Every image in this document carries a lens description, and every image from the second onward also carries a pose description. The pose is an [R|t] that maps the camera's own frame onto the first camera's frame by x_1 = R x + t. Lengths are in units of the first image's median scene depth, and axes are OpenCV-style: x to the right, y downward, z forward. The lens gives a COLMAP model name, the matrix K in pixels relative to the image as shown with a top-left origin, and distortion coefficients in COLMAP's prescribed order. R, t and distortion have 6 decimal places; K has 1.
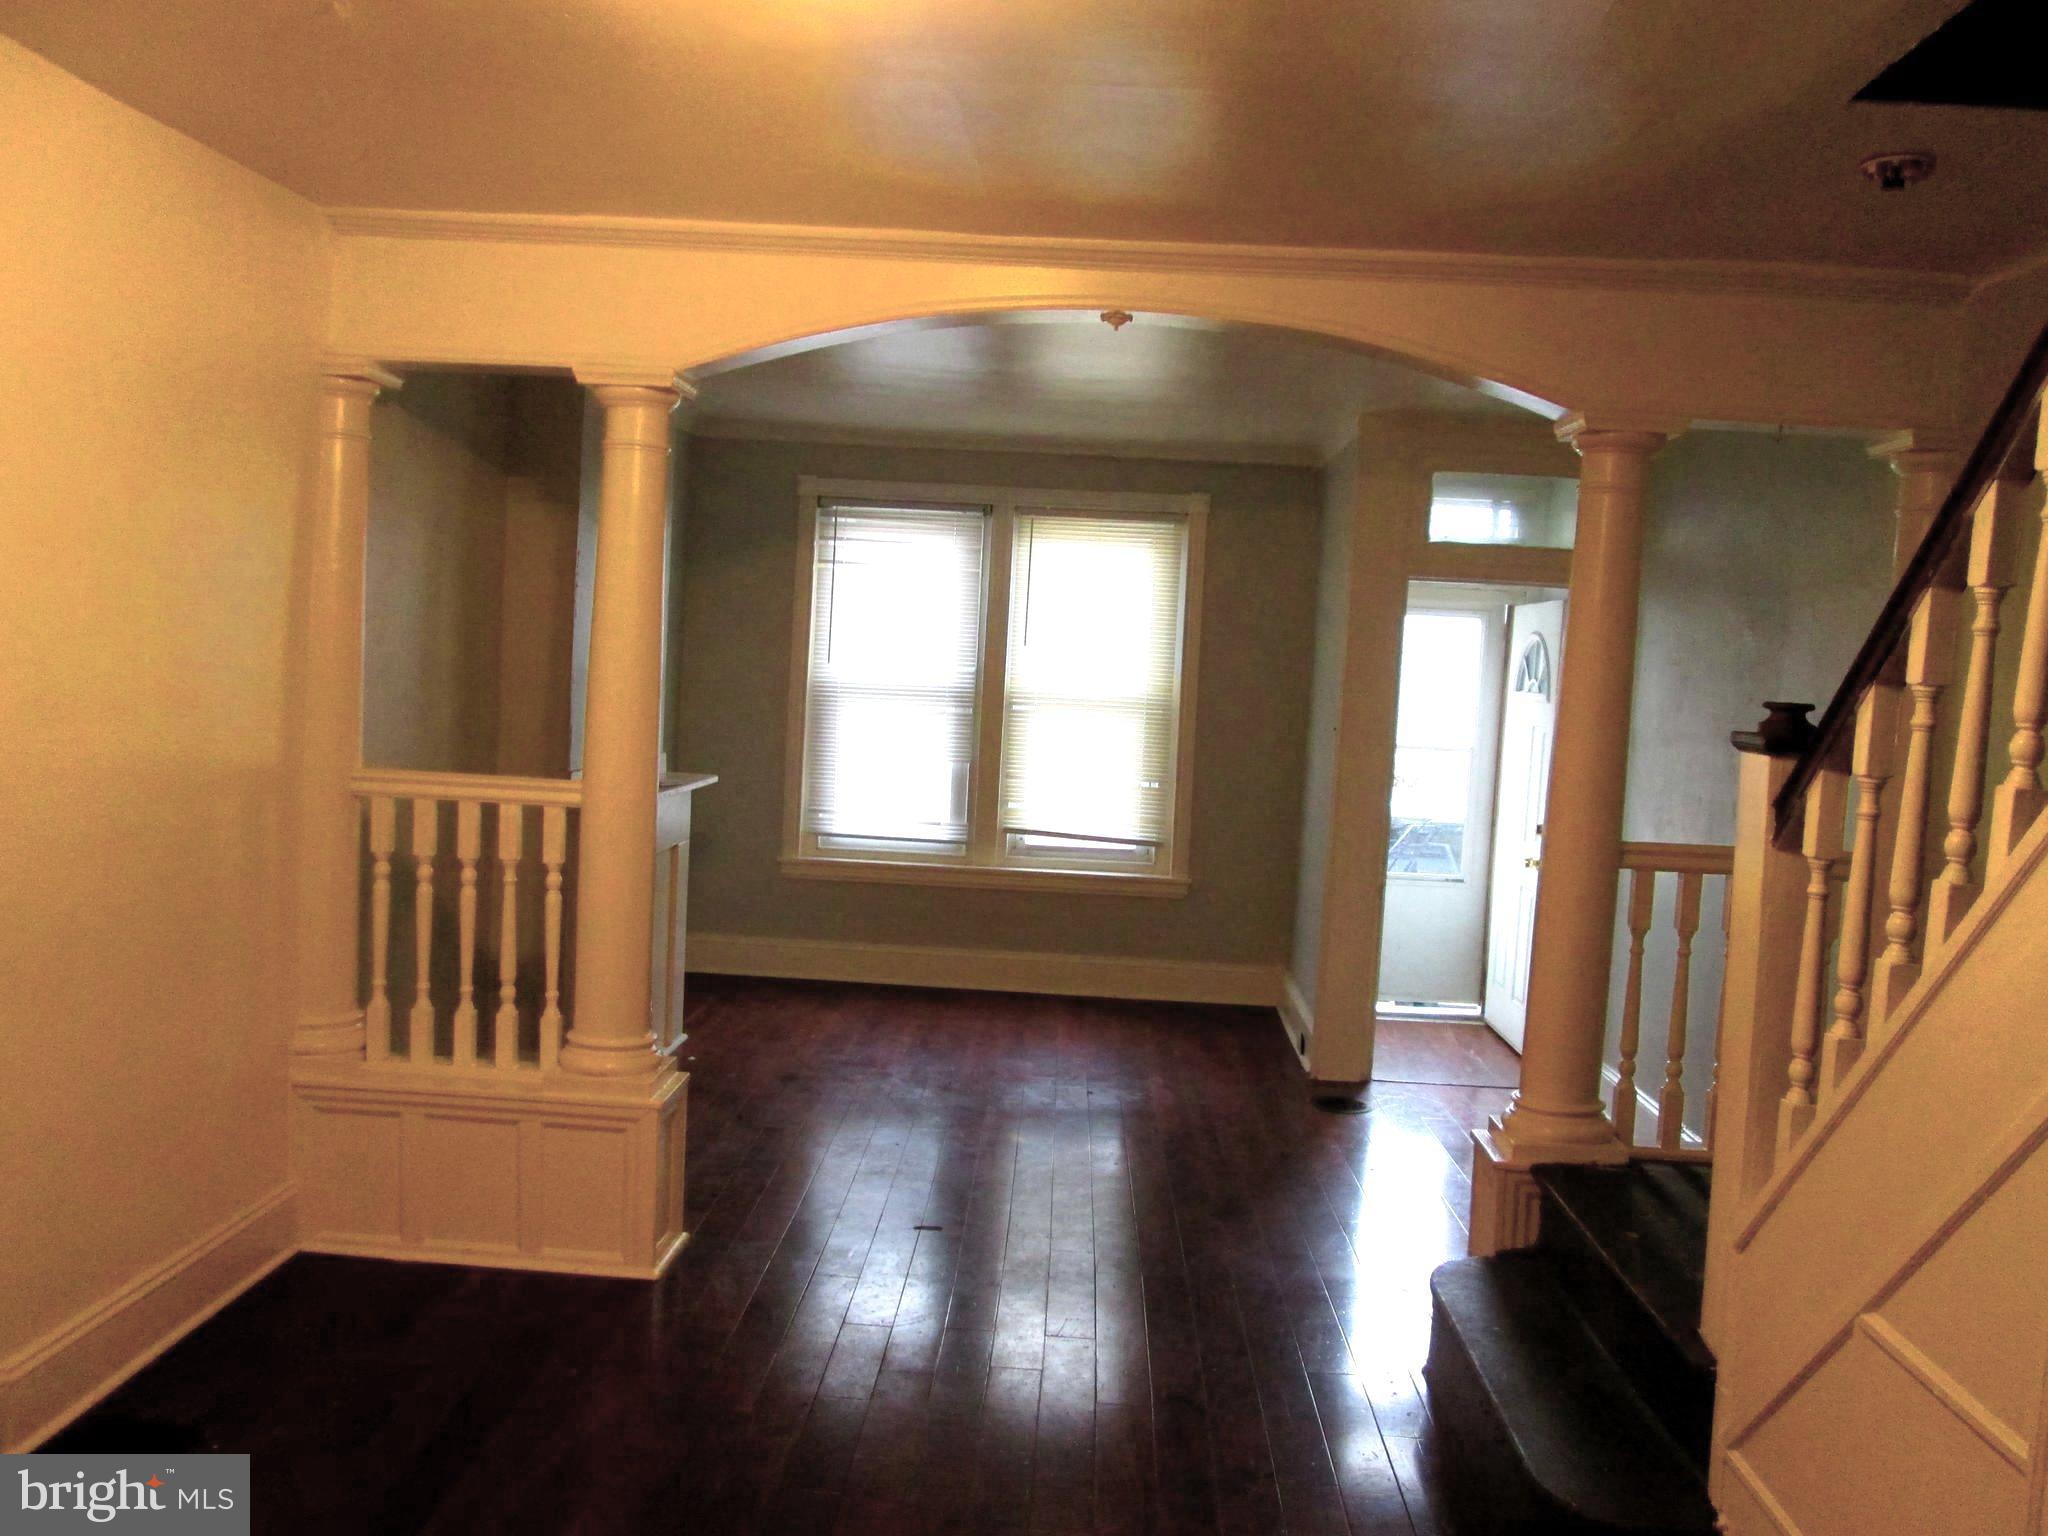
lens RADIAL K [[1703.2, 0, 982.1], [0, 1703.2, 766.8], [0, 0, 1]] dist [-0.047830, 0.017933]
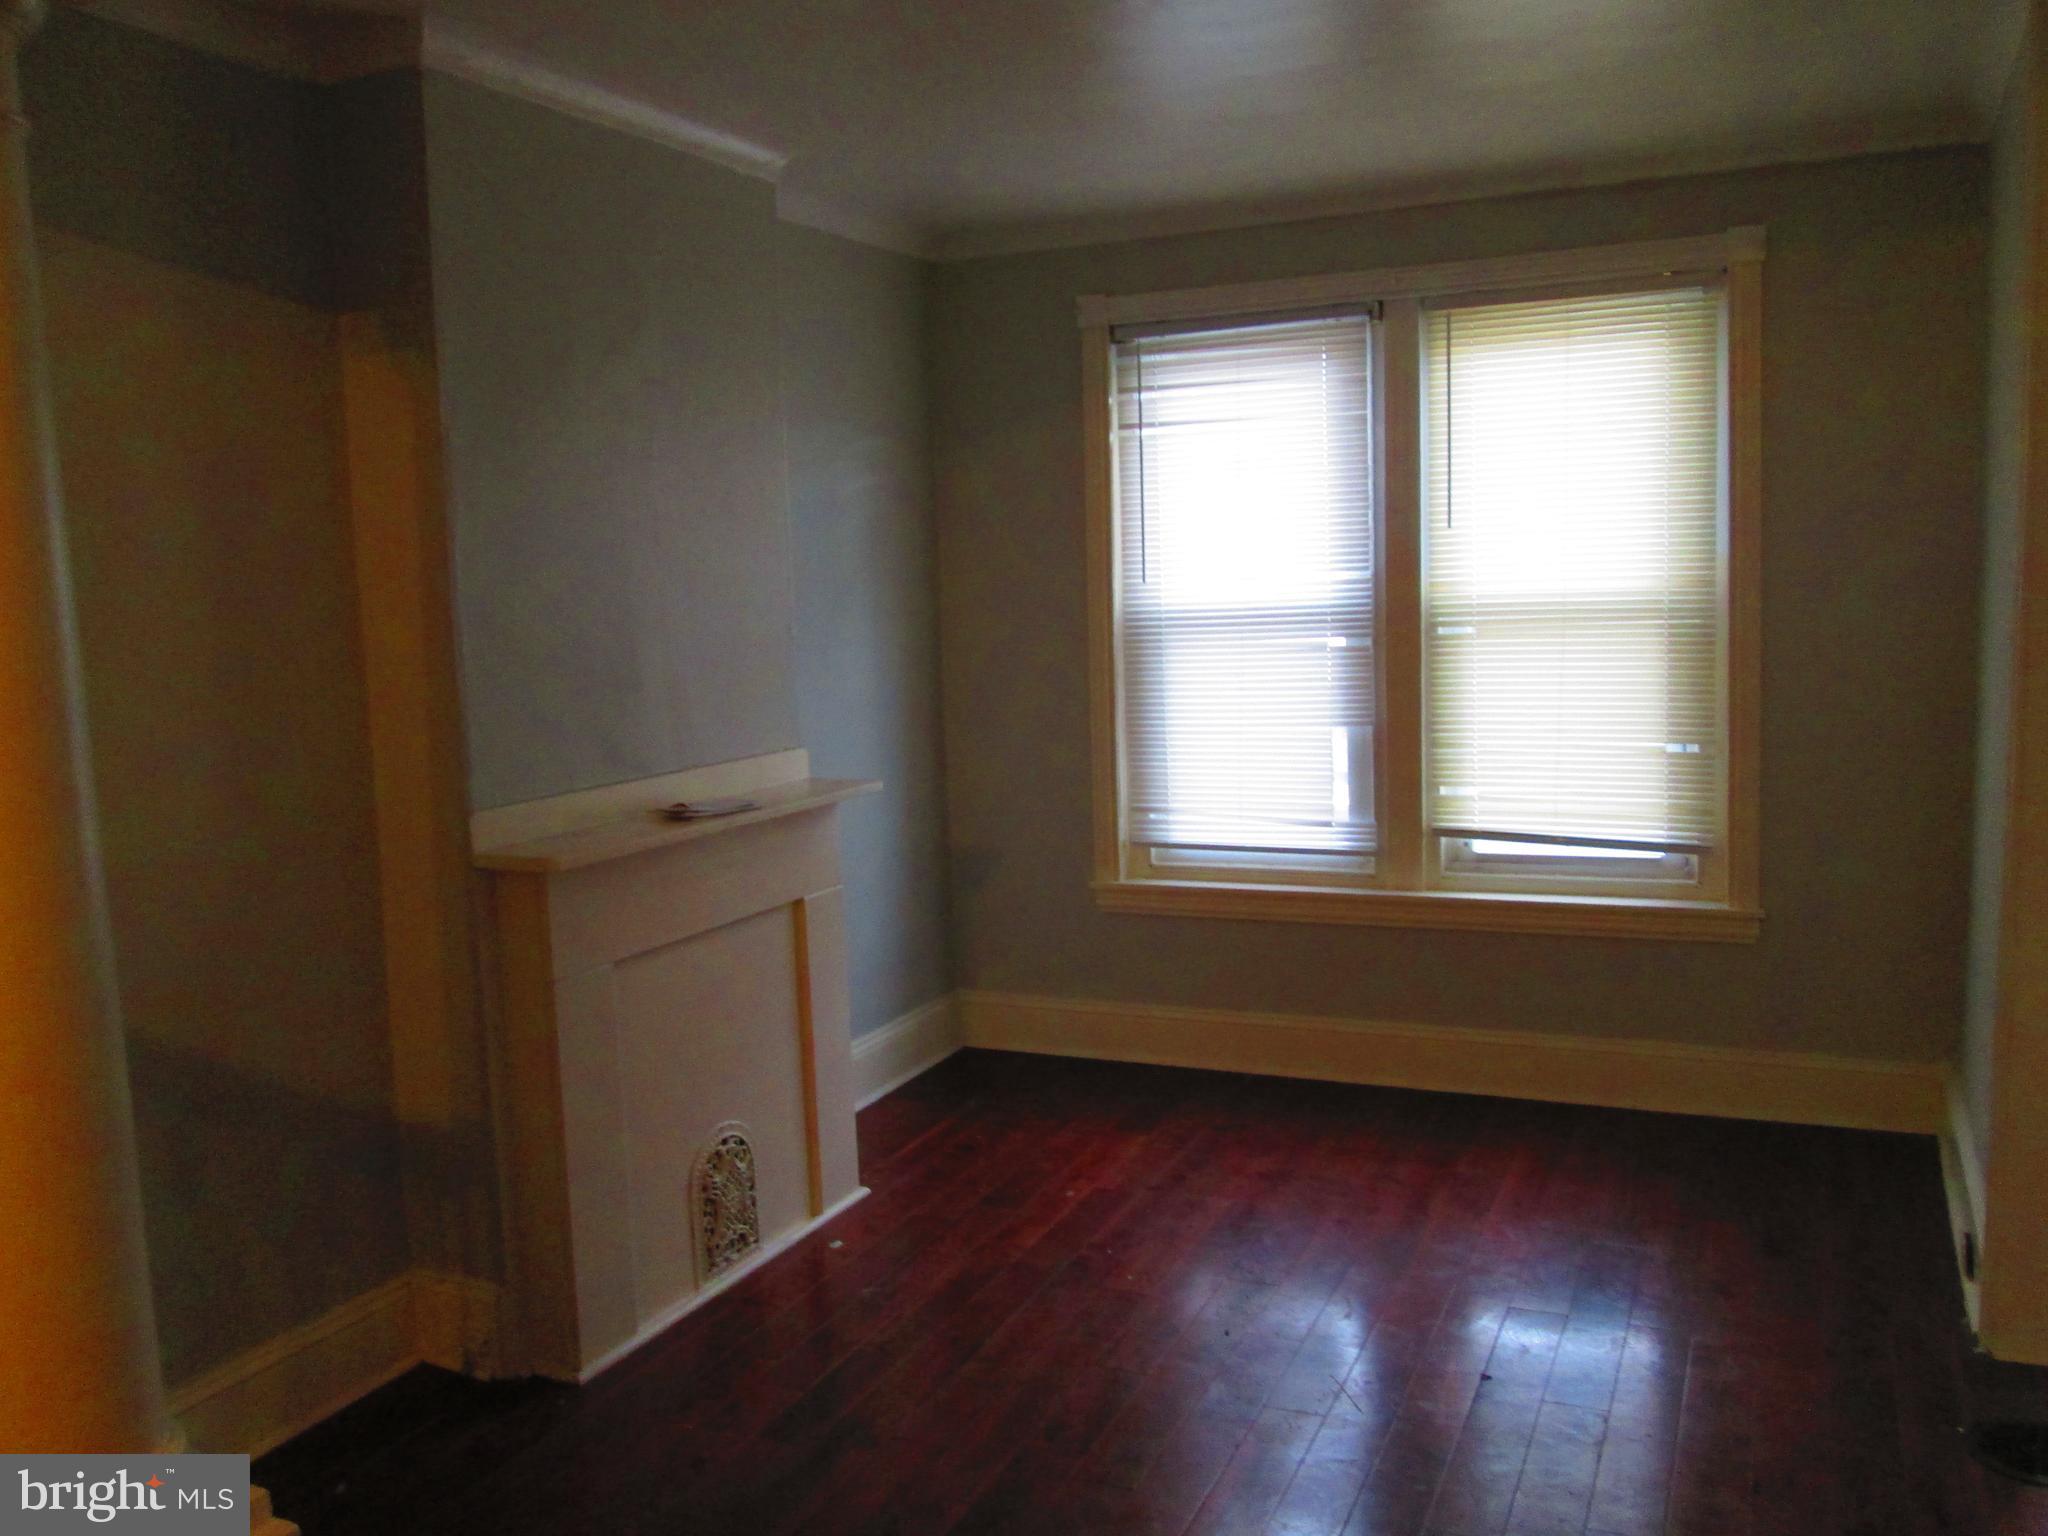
lens RADIAL K [[1703.2, 0, 982.1], [0, 1703.2, 766.8], [0, 0, 1]] dist [-0.047830, 0.017933]
pose [[0.919952, -0.040147, -0.389970, 0.104034], [0.053038, 0.998343, 0.022339, -0.008699], [0.388427, -0.041234, 0.920557, 0.379513]]
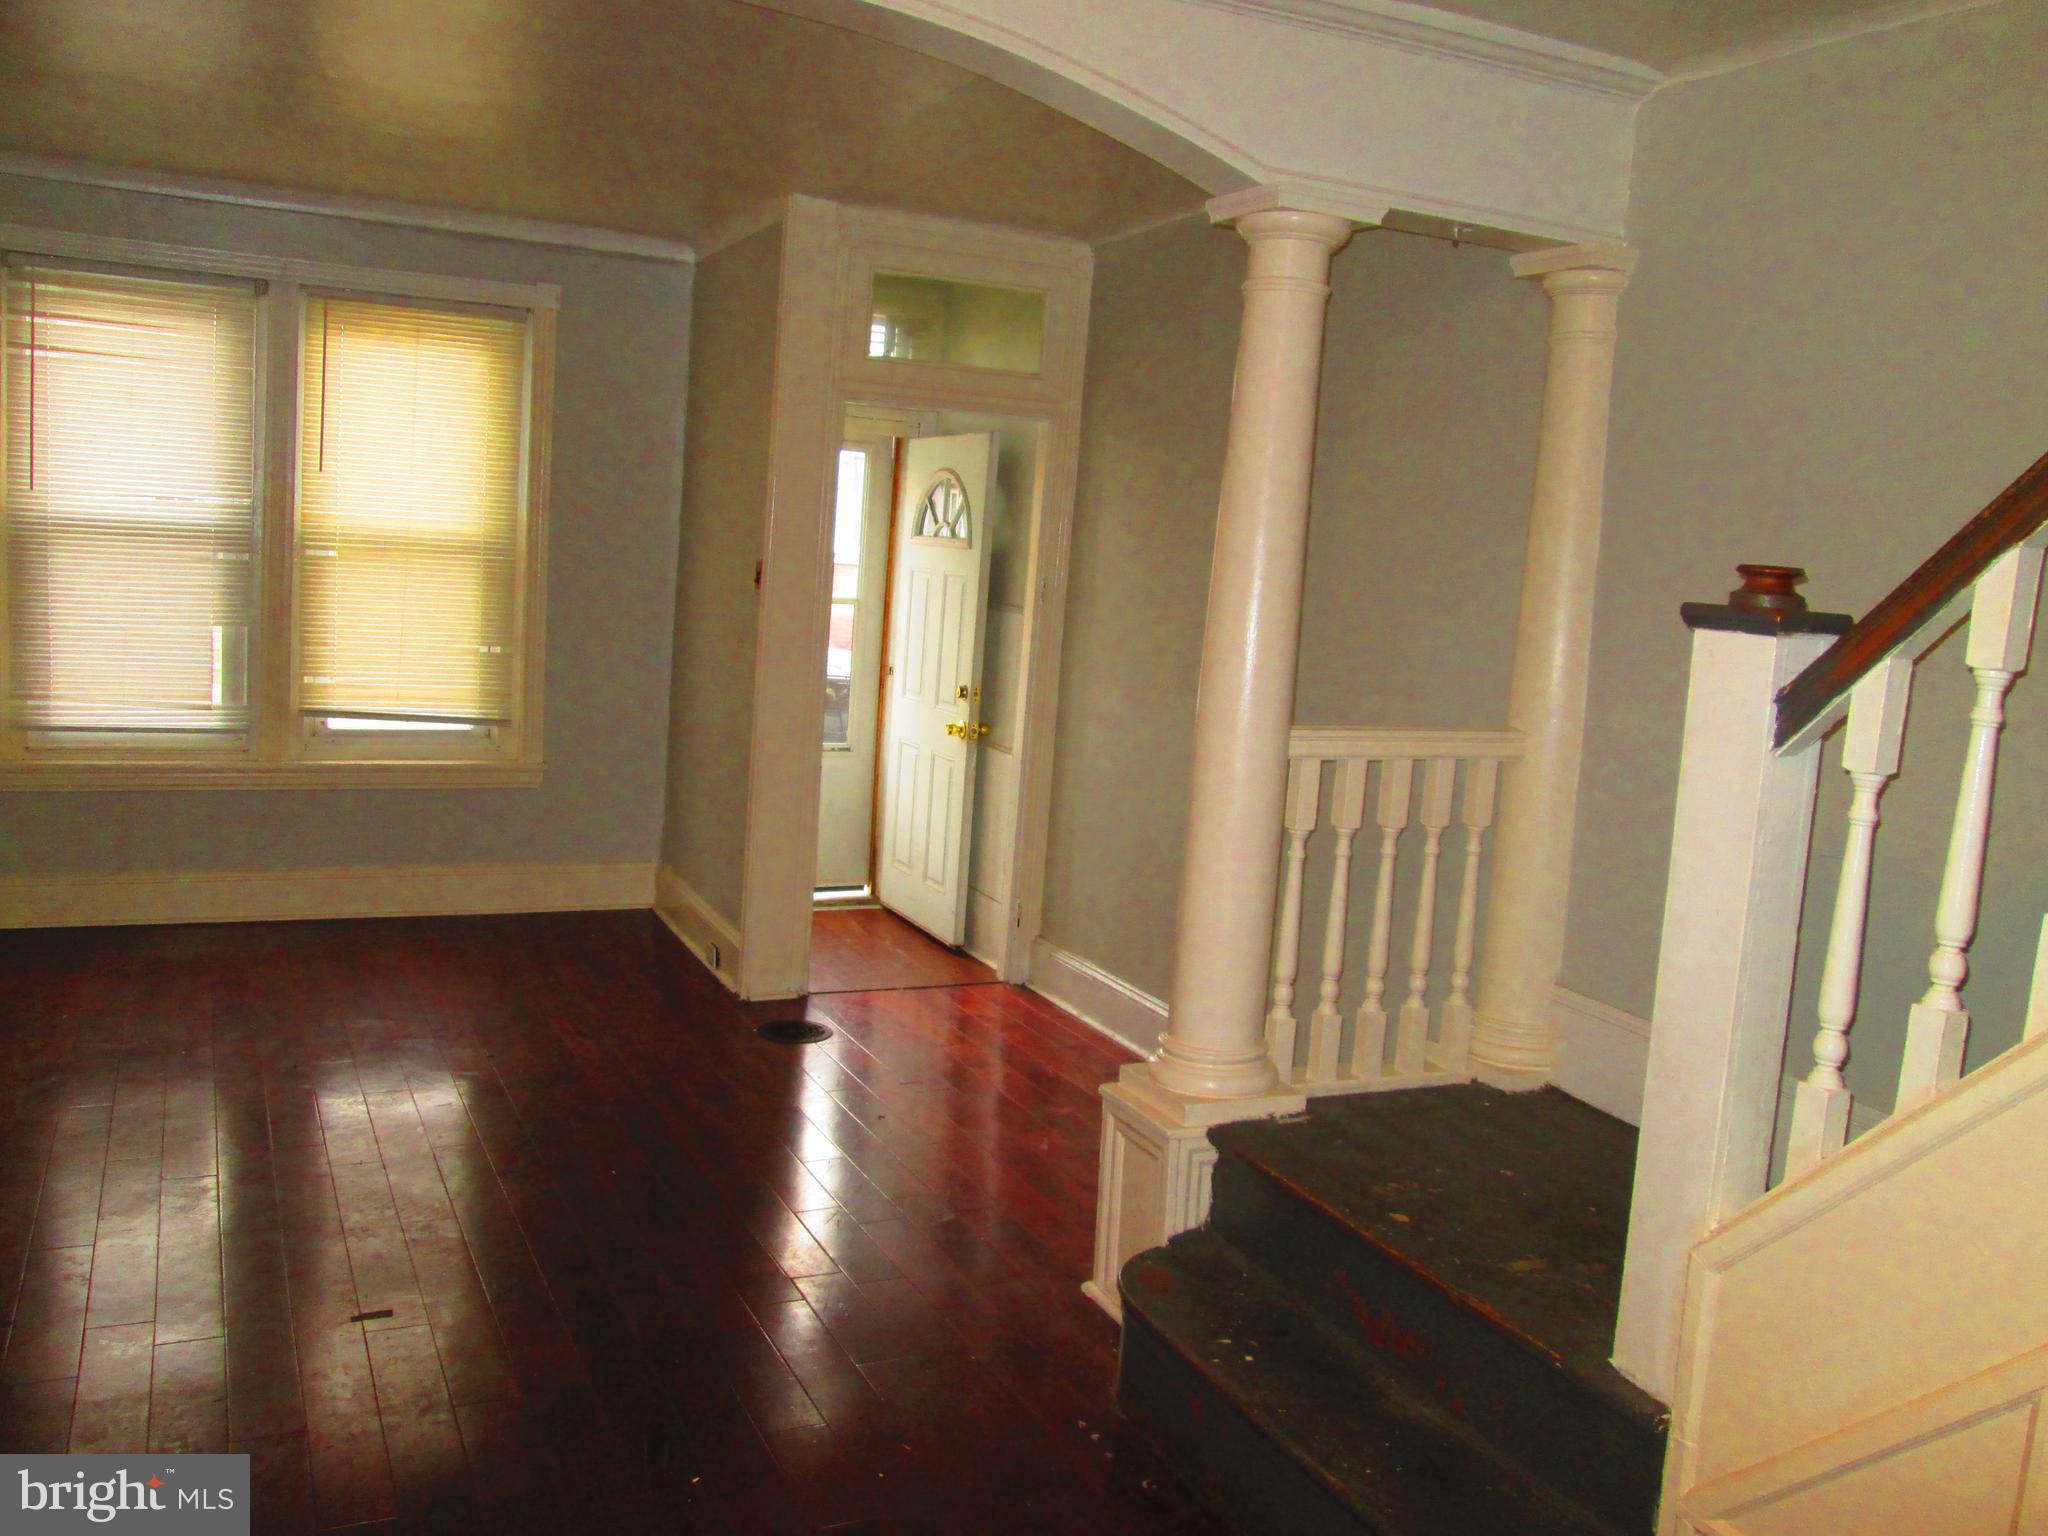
lens RADIAL K [[1703.2, 0, 982.1], [0, 1703.2, 766.8], [0, 0, 1]] dist [-0.047830, 0.017933]
pose [[0.881532, -0.054416, 0.468979, -0.075747], [0.009865, 0.995242, 0.096935, -0.009572], [-0.472022, -0.080825, 0.877874, 0.184196]]
